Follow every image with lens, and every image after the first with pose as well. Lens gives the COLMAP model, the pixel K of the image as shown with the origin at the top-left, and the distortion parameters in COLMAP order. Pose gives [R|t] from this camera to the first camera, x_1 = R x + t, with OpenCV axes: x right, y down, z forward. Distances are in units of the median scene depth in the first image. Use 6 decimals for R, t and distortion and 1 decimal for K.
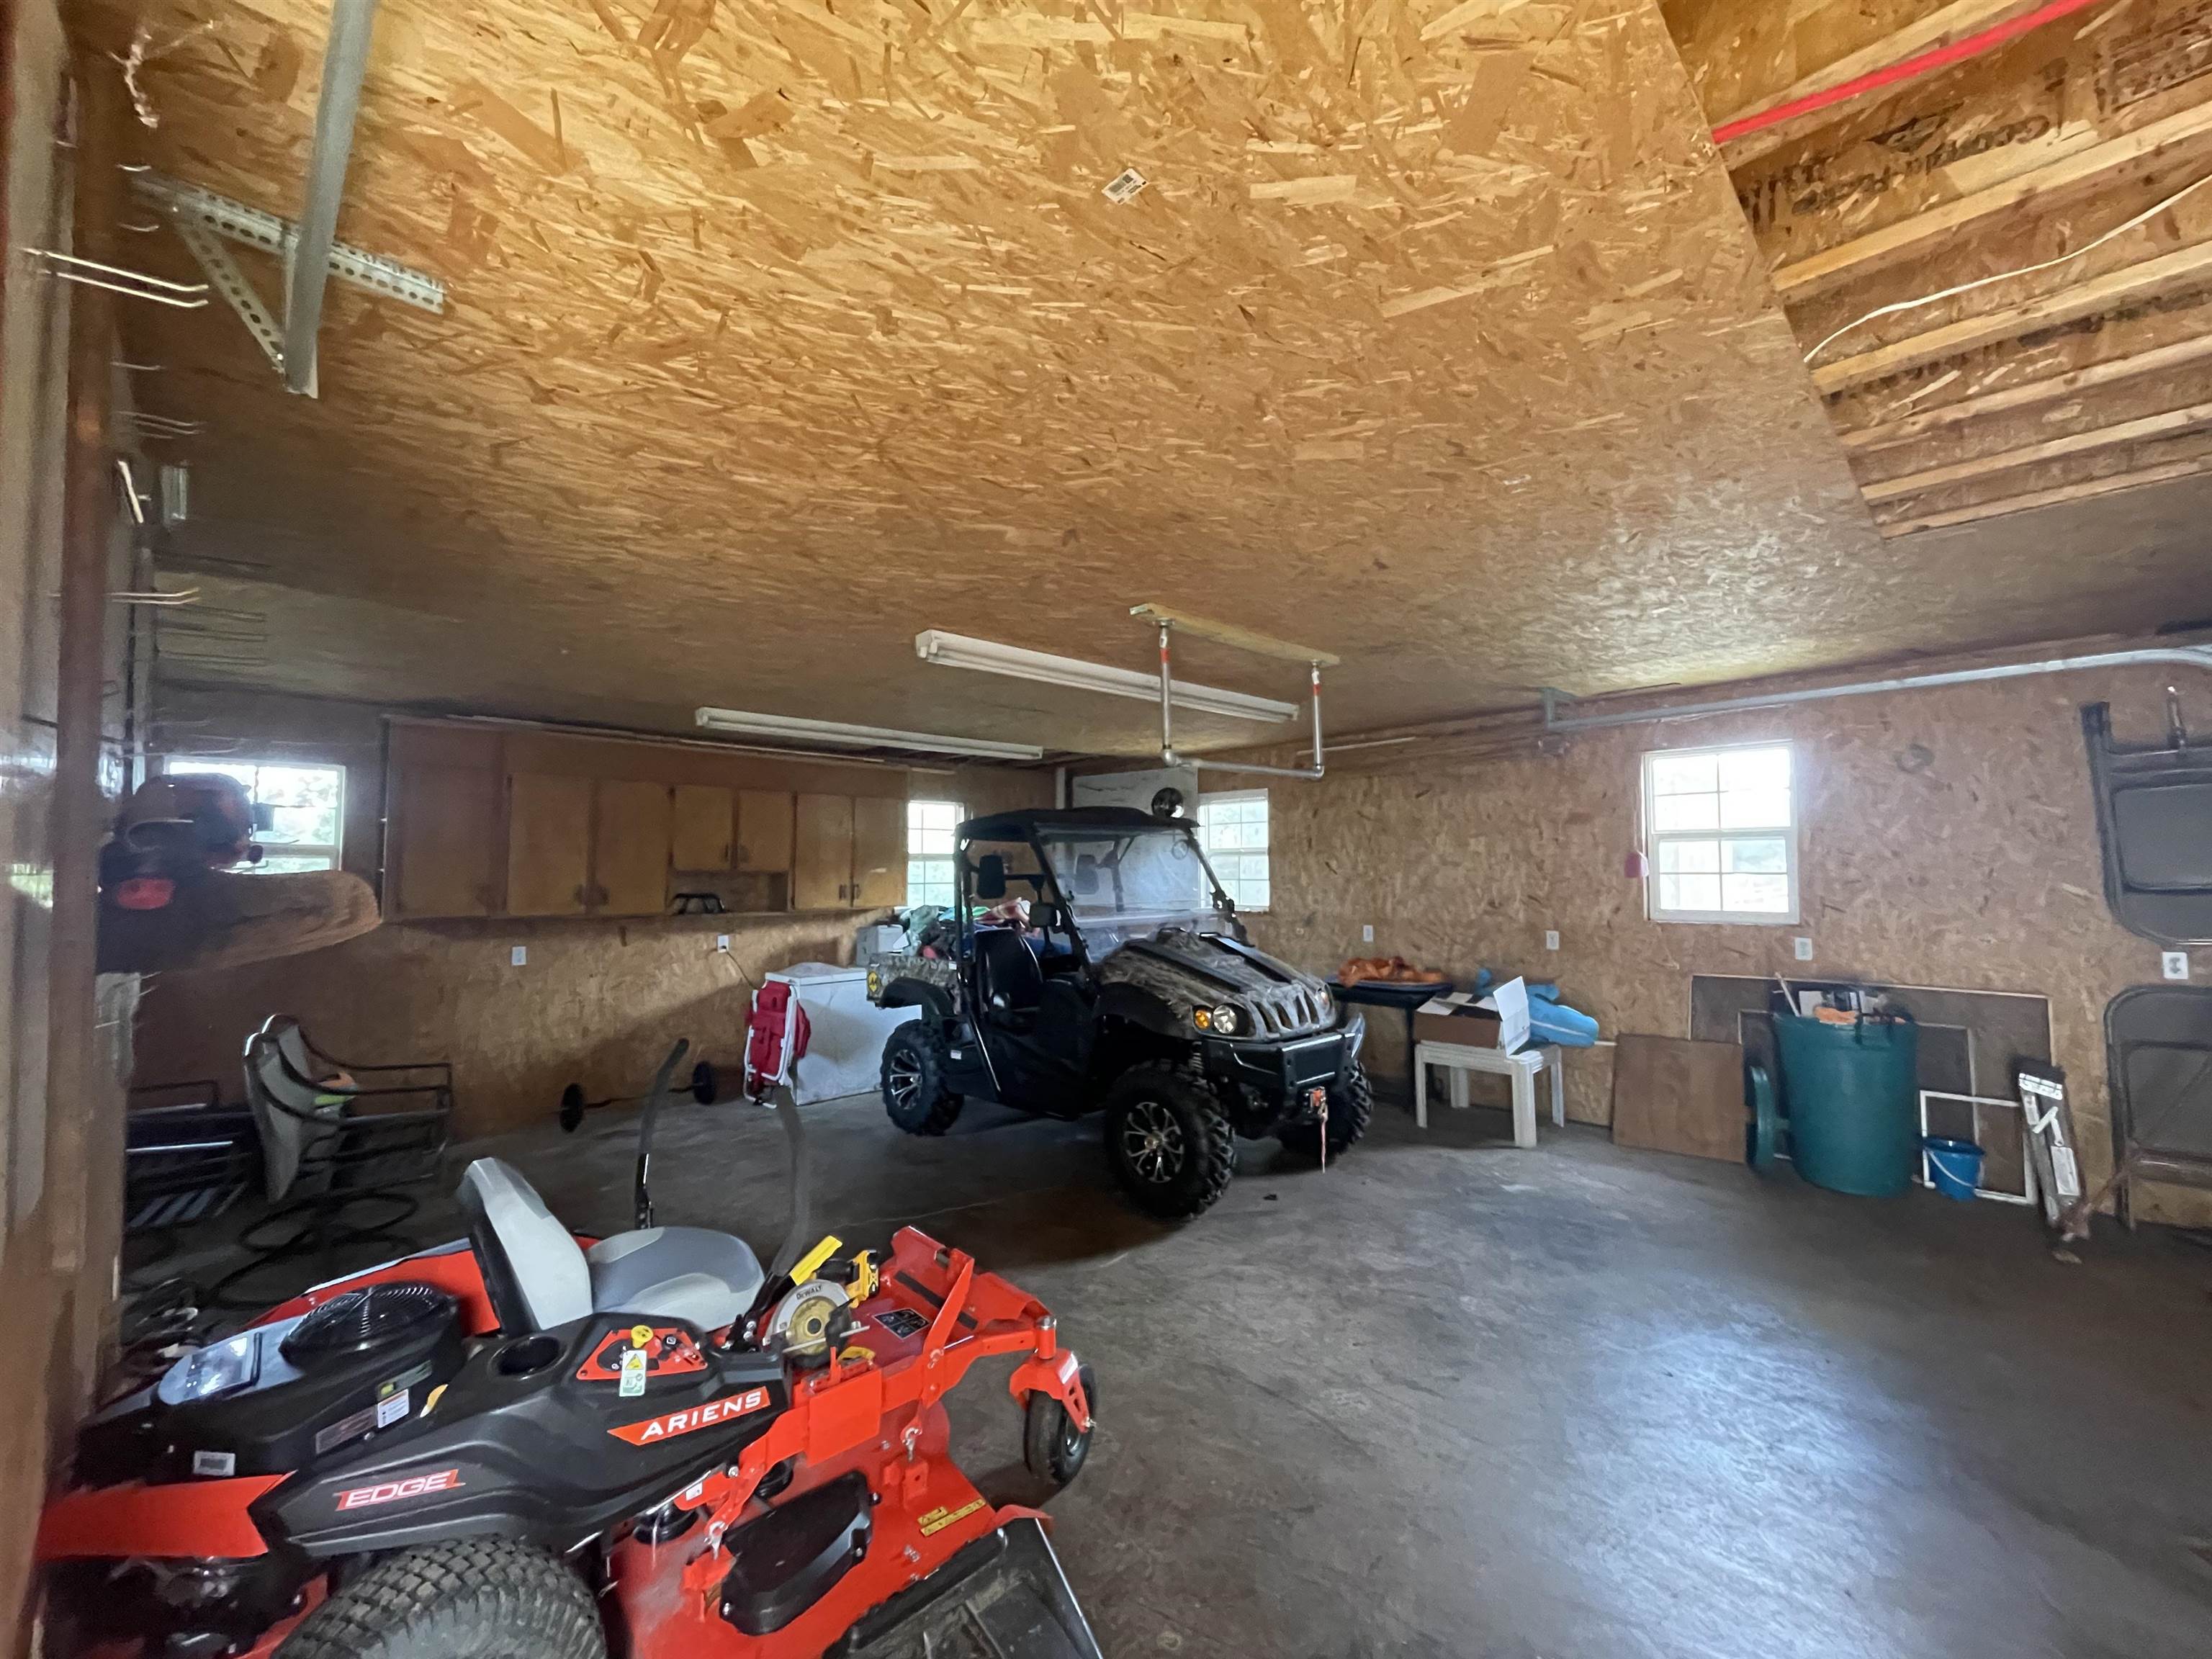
lens RADIAL K [[904.2, 0, 1108.5], [0, 904.2, 826.7], [0, 0, 1]] dist [-0.005842, 0.001860]
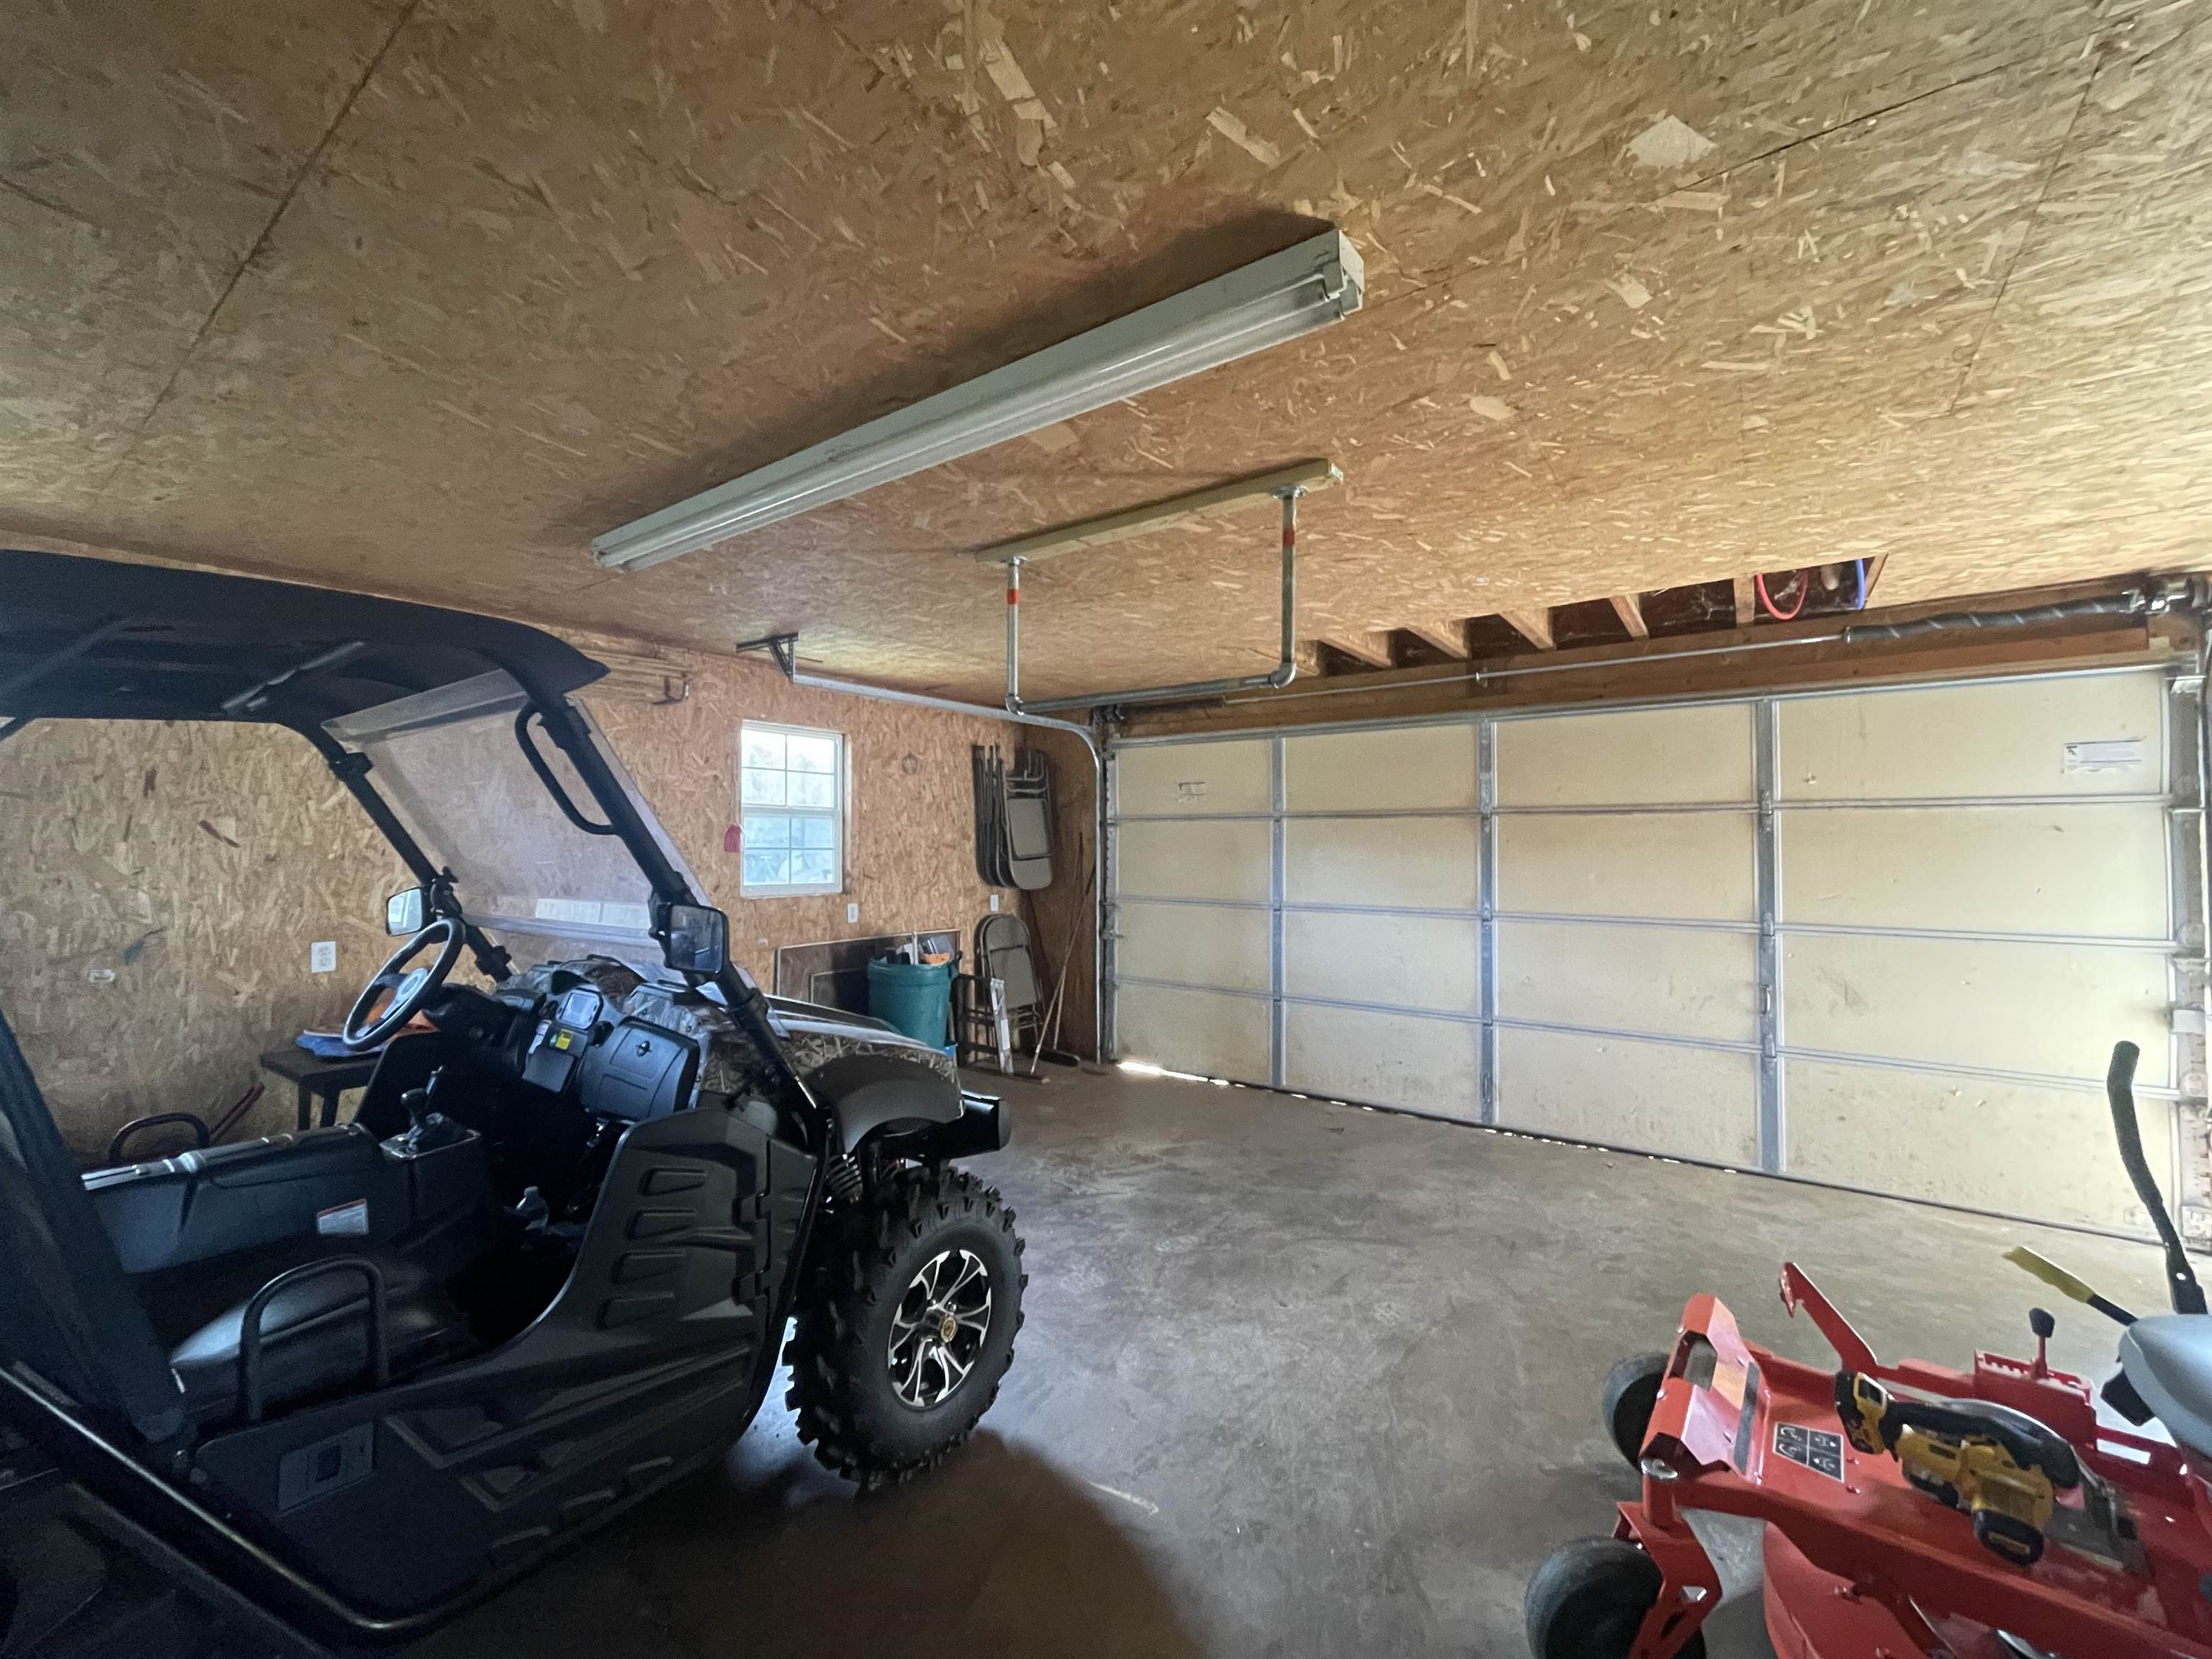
lens RADIAL K [[904.2, 0, 1110.2], [0, 904.2, 835.8], [0, 0, 1]] dist [-0.005842, 0.001860]
pose [[-0.159451, 0.025505, 0.986876, -0.573279], [-0.043660, 0.998506, -0.032859, 0.077604], [-0.986240, -0.048326, -0.158099, 1.128308]]
